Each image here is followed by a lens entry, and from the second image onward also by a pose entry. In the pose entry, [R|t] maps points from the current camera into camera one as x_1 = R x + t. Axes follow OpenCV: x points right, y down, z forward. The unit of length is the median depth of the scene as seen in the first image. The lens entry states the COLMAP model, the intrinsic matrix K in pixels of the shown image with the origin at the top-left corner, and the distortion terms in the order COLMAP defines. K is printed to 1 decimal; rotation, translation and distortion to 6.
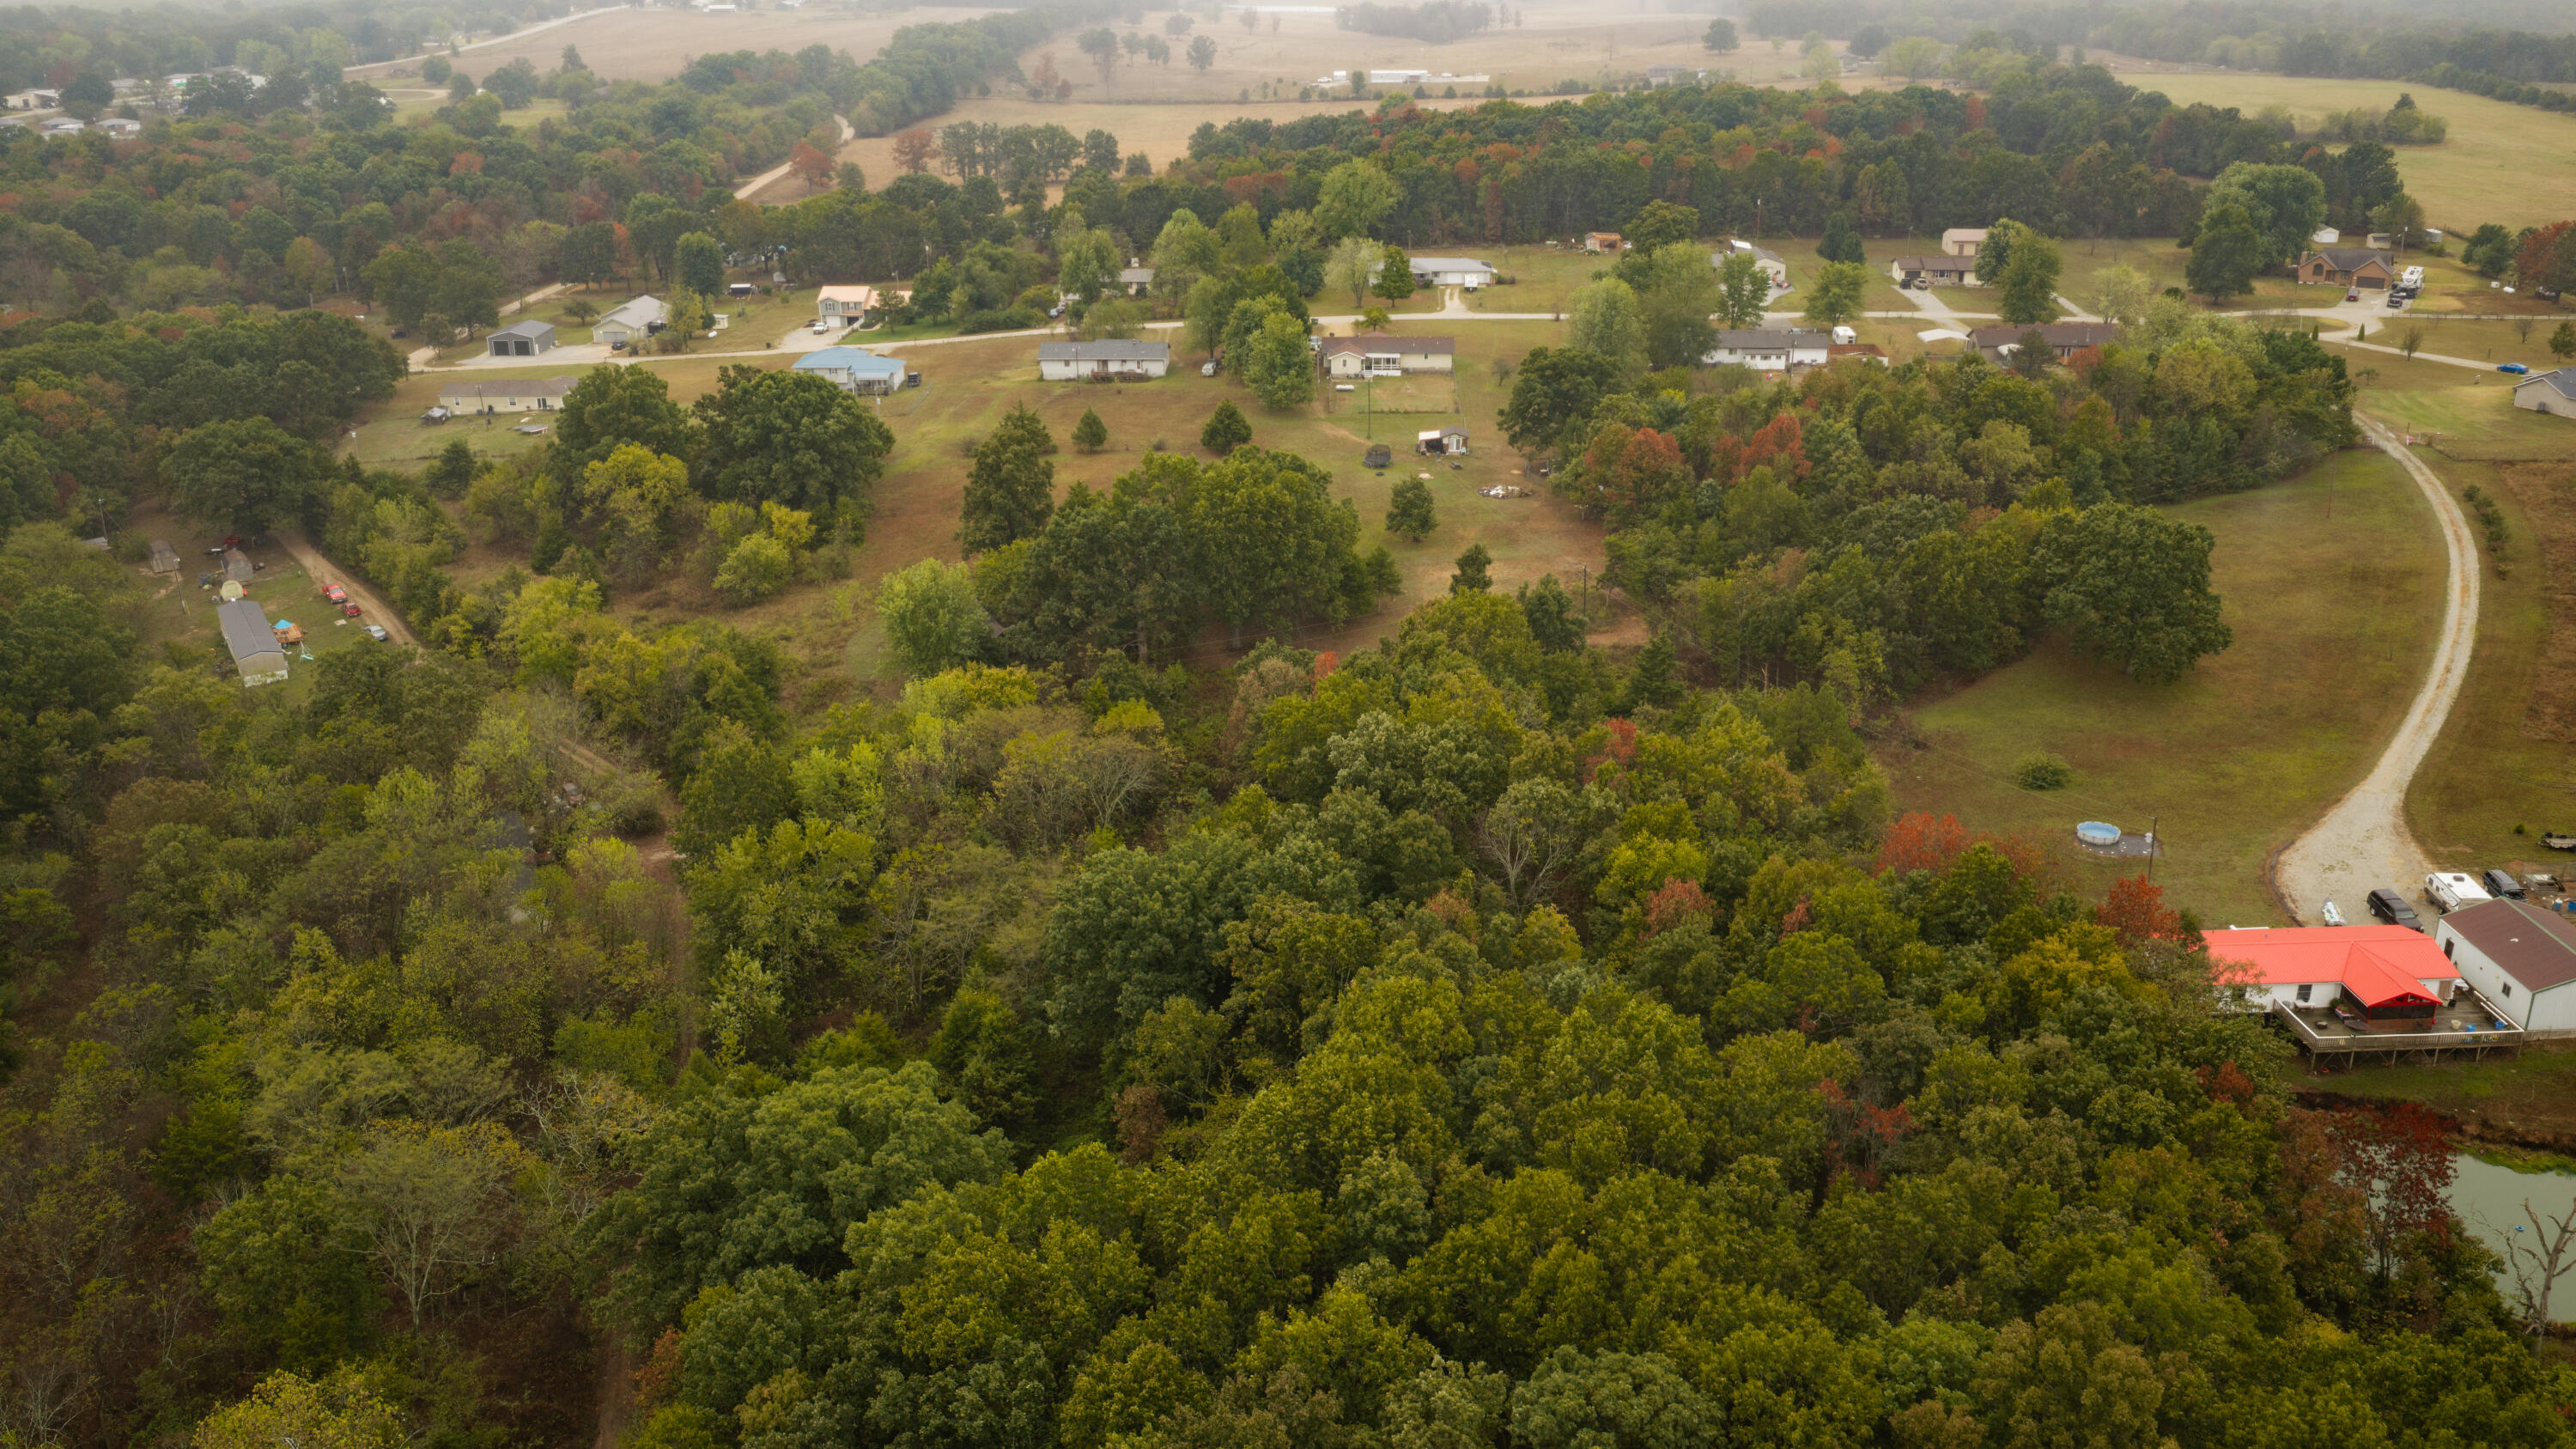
lens RADIAL K [[2146.3, 0, 1288.0], [0, 2146.3, 724.5], [0, 0, 1]] dist [0.077250, -0.134533]
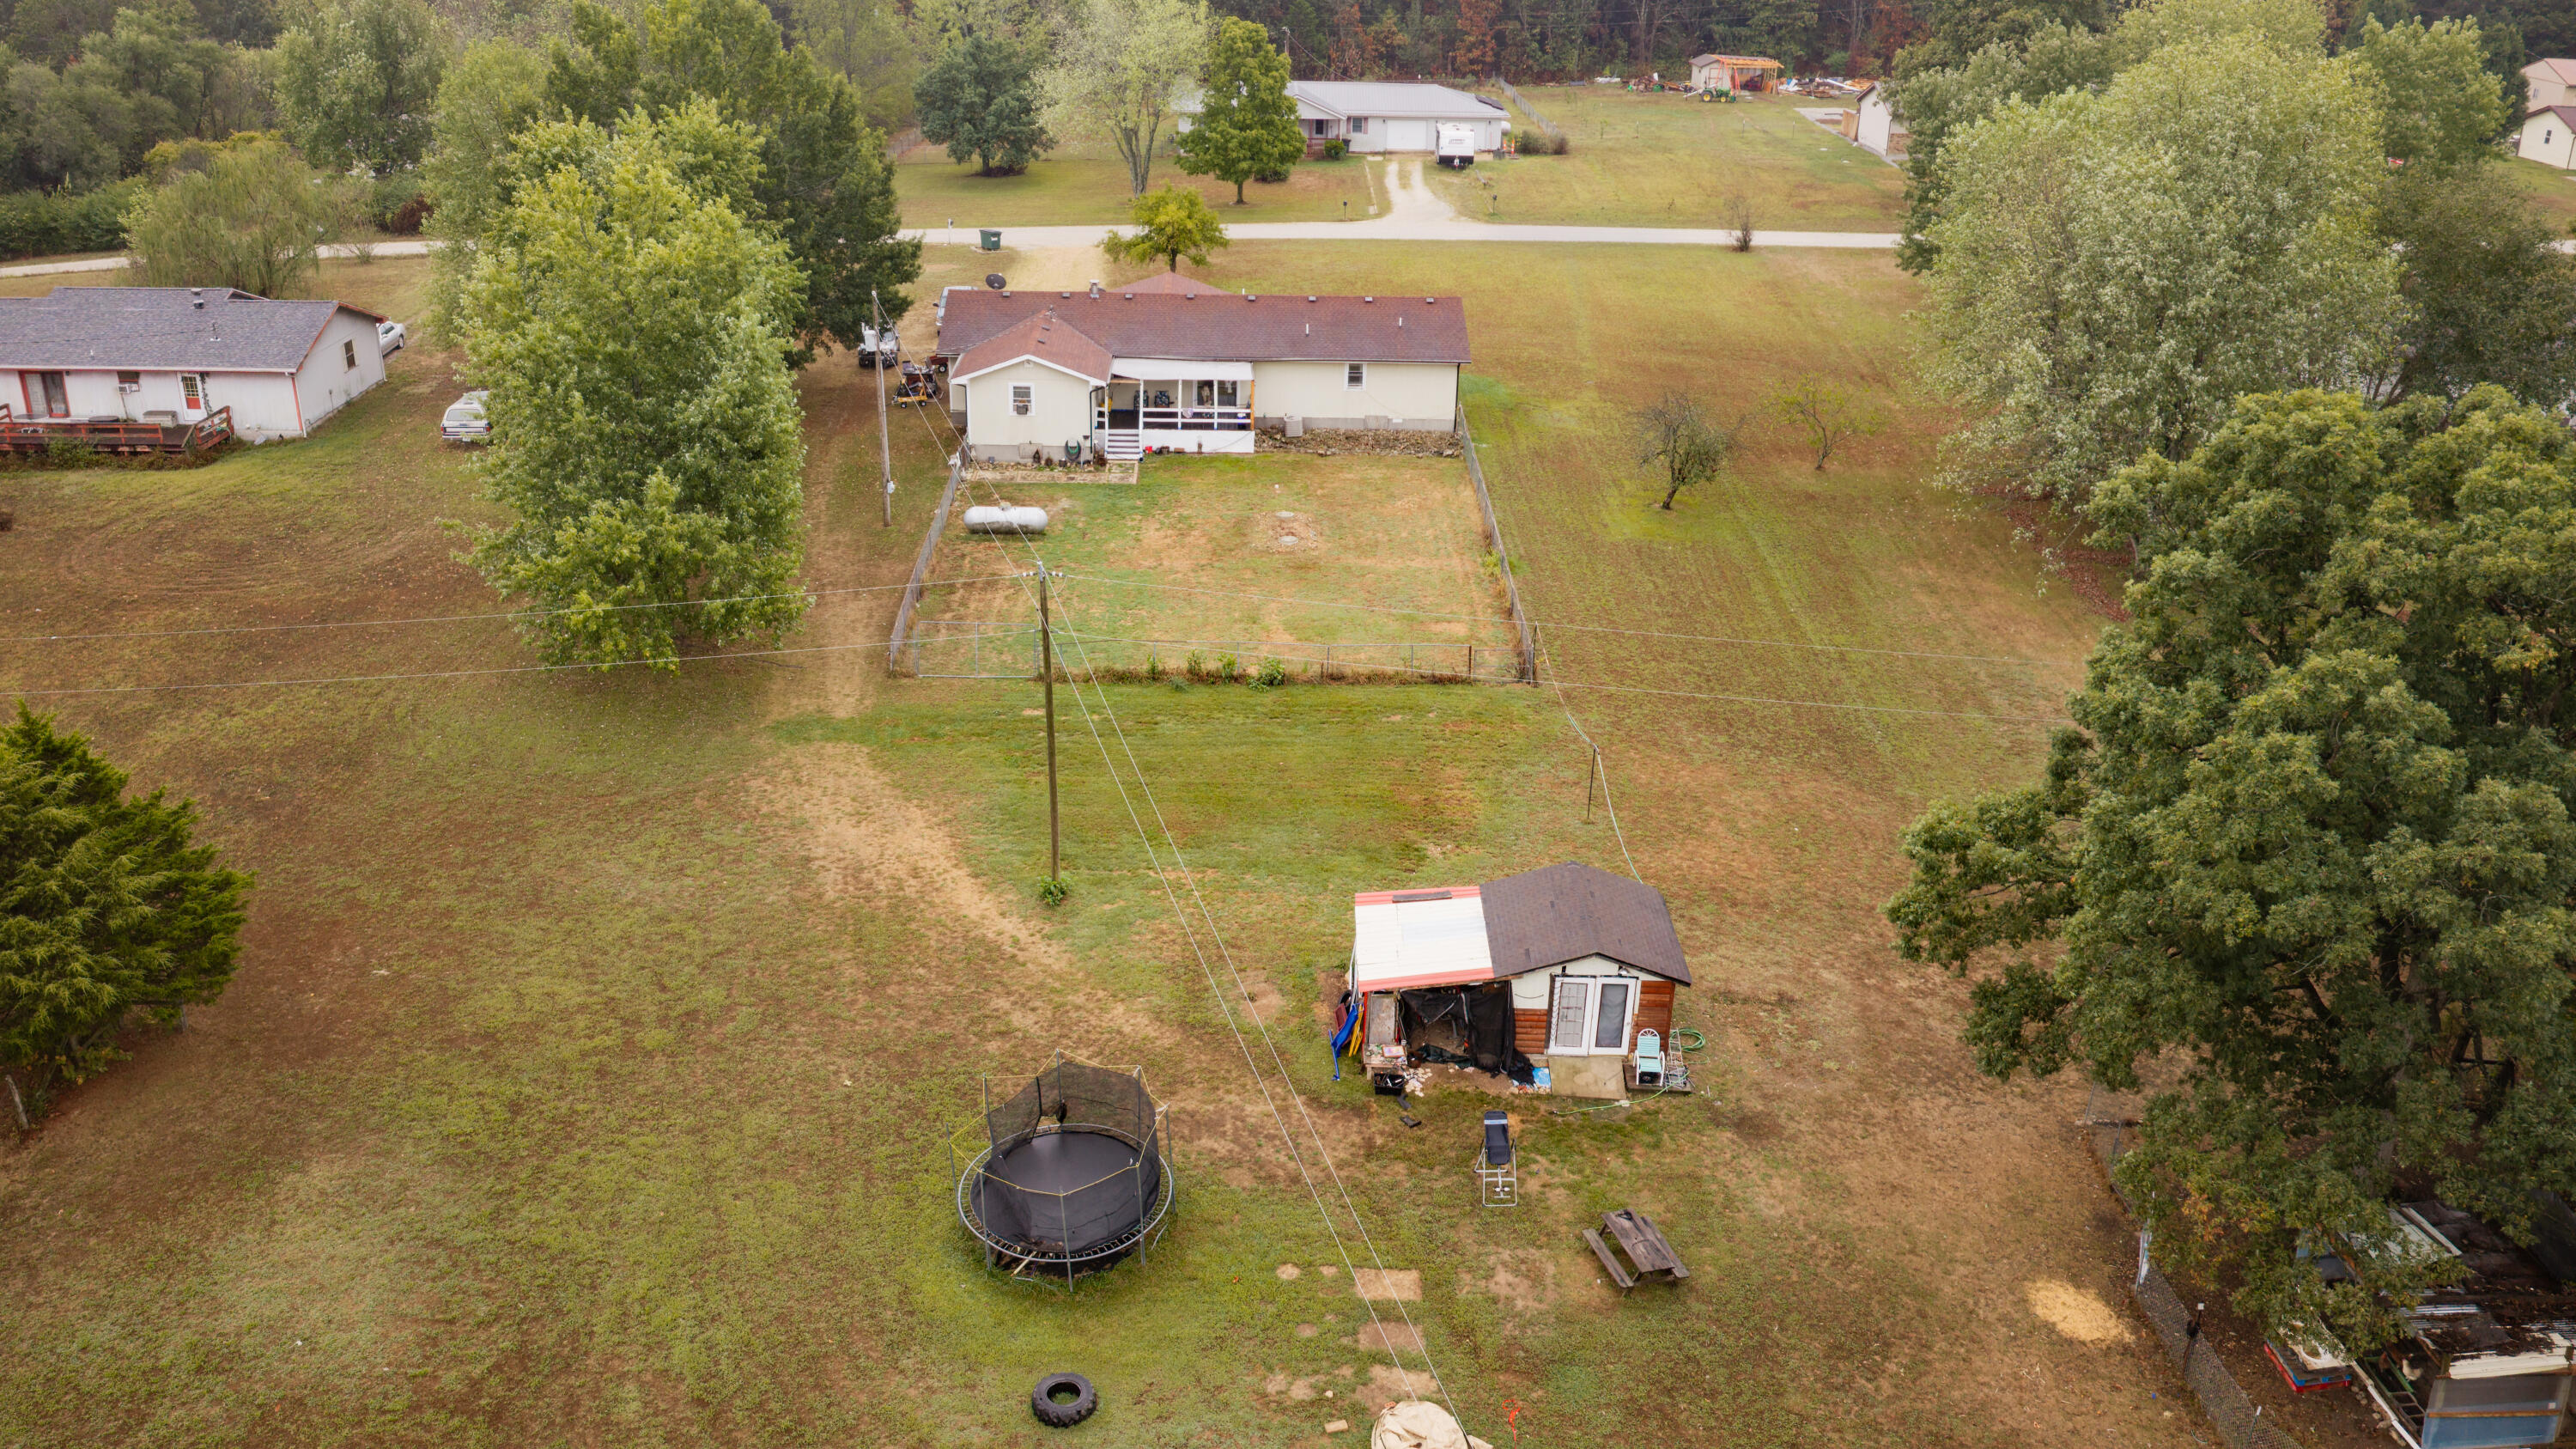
lens RADIAL K [[2153.9, 0, 1288.0], [0, 2153.9, 724.5], [0, 0, 1]] dist [0.041345, -0.059202]
pose [[0.998212, 0.002189, 0.059739, 0.036729], [-0.003552, 0.999735, 0.022723, -0.120826], [-0.059673, -0.022895, 0.997955, 0.664716]]
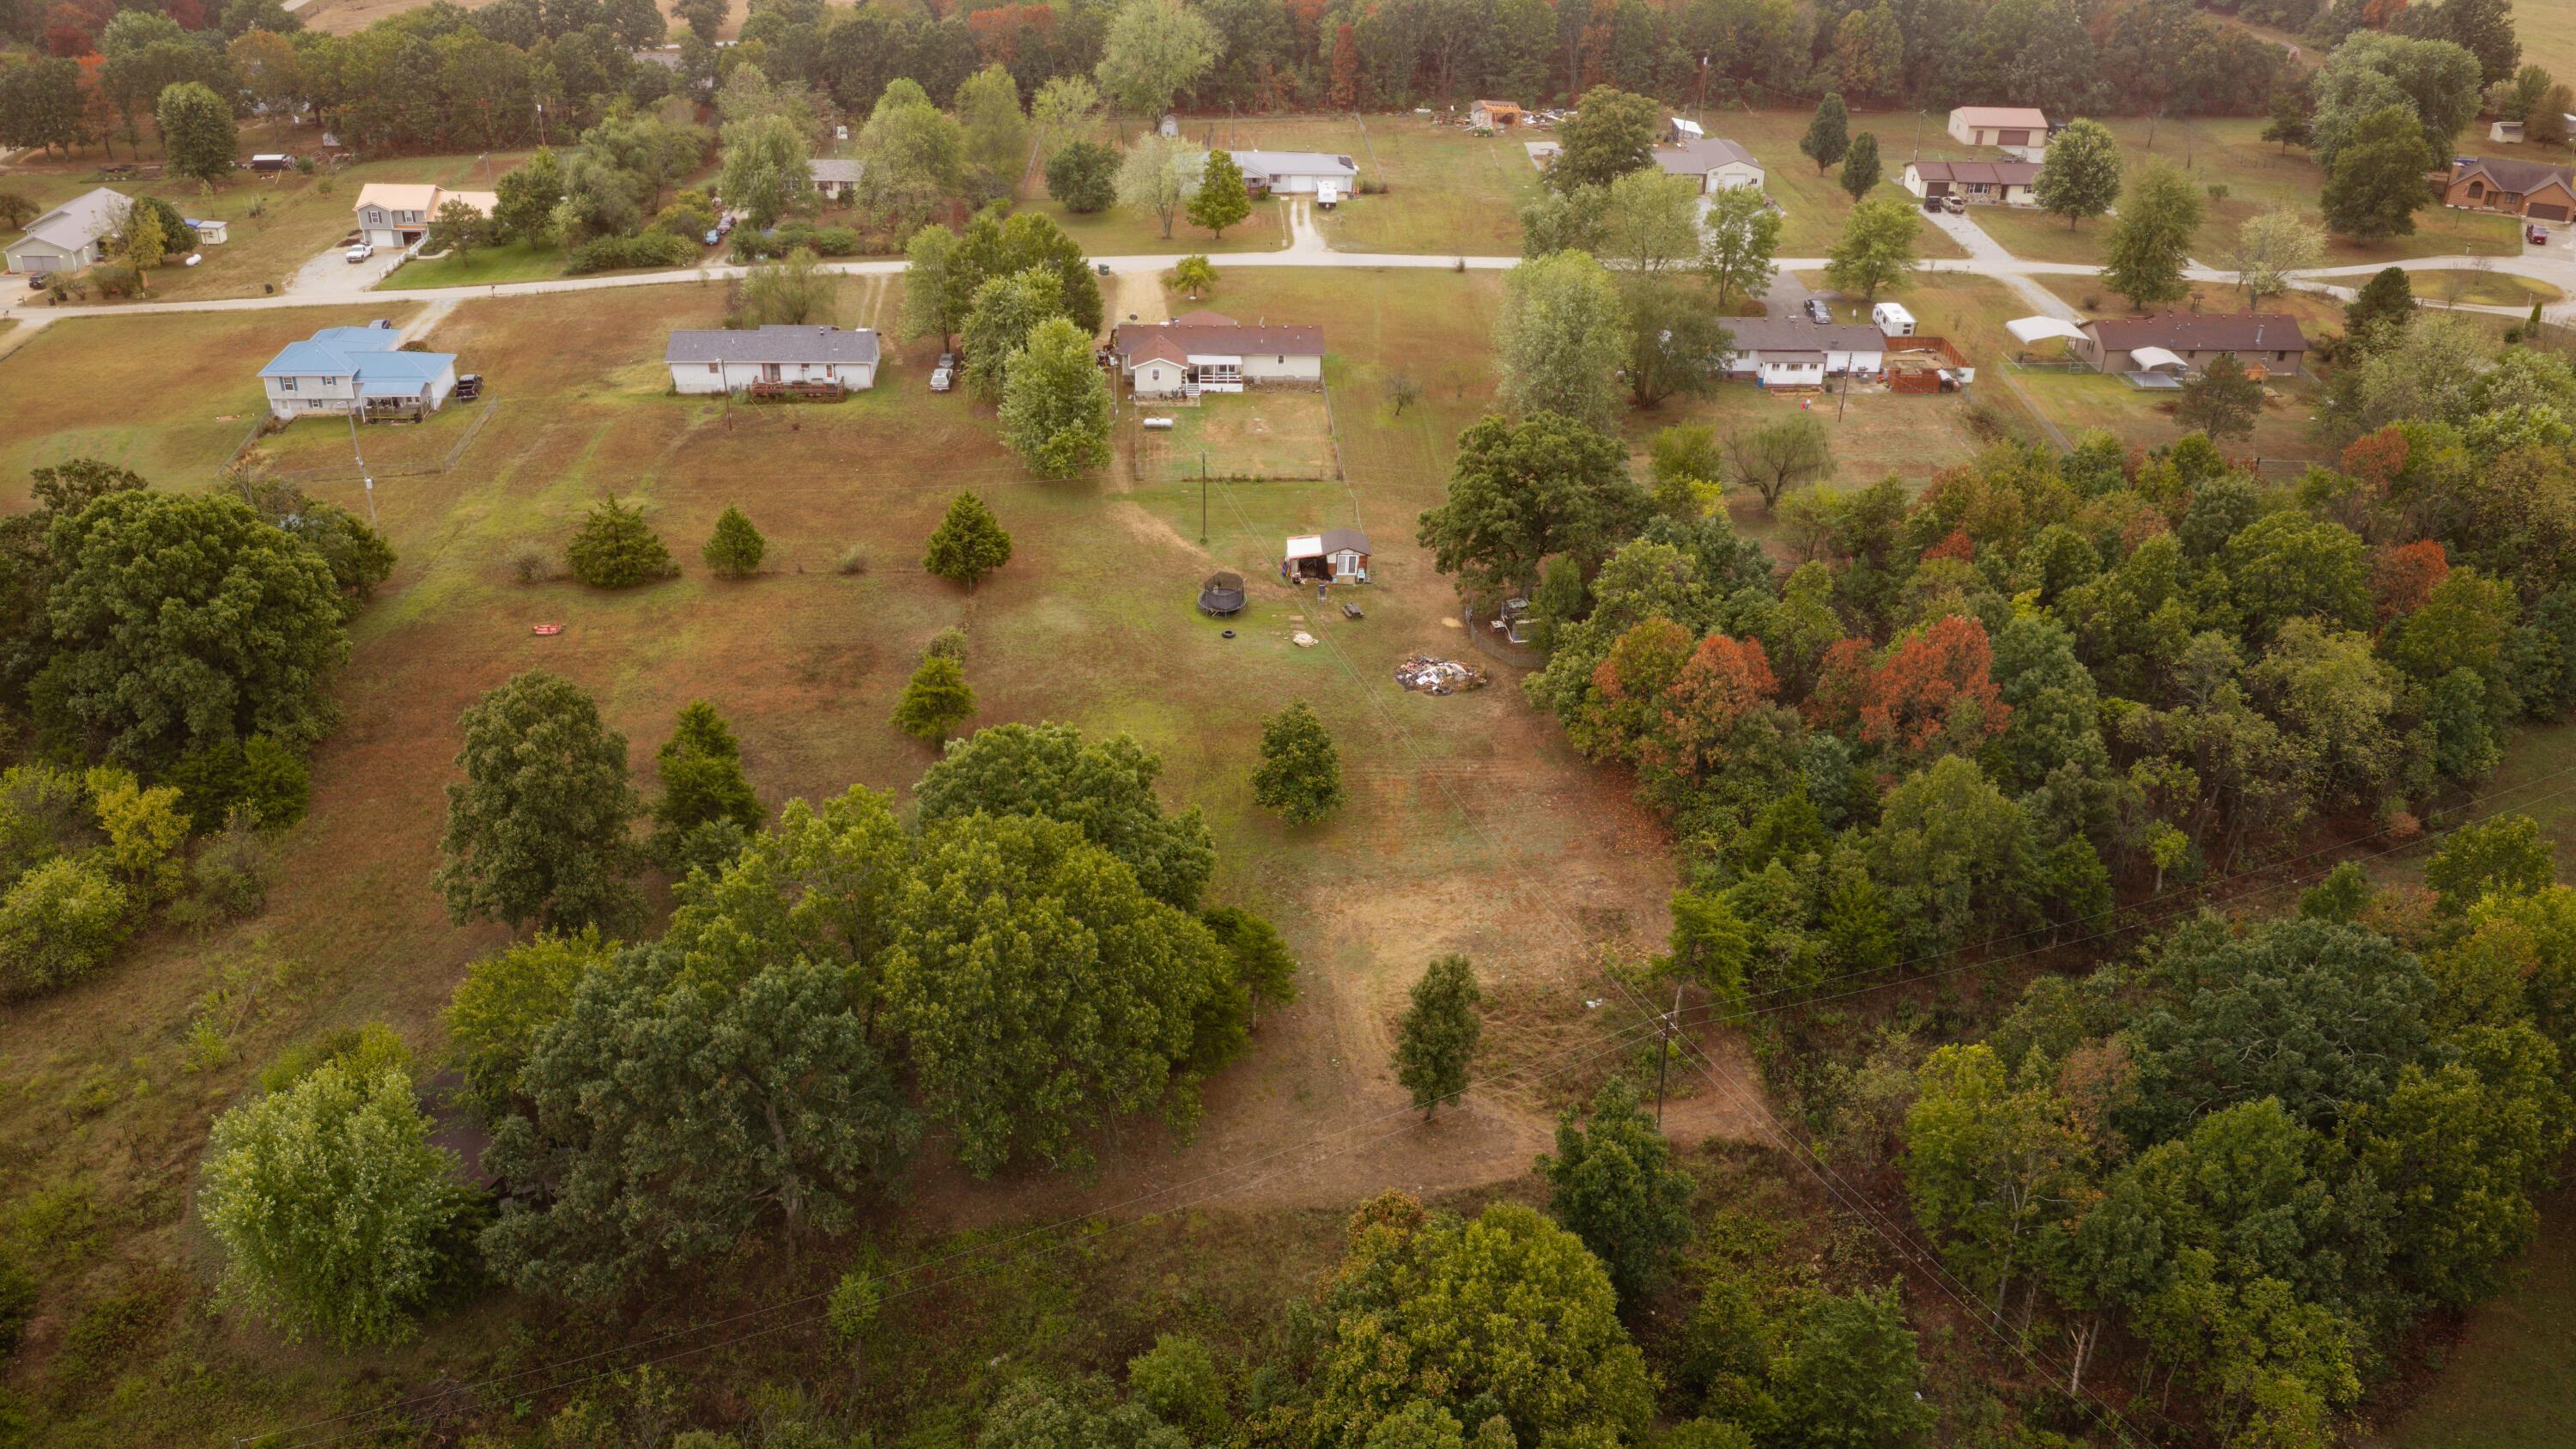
lens RADIAL K [[2153.9, 0, 1288.0], [0, 2153.9, 724.5], [0, 0, 1]] dist [0.041345, -0.059202]
pose [[0.994621, -0.018017, 0.102001, -0.001612], [0.005950, 0.993068, 0.117392, -0.122977], [-0.103409, -0.116153, 0.987834, 0.308488]]
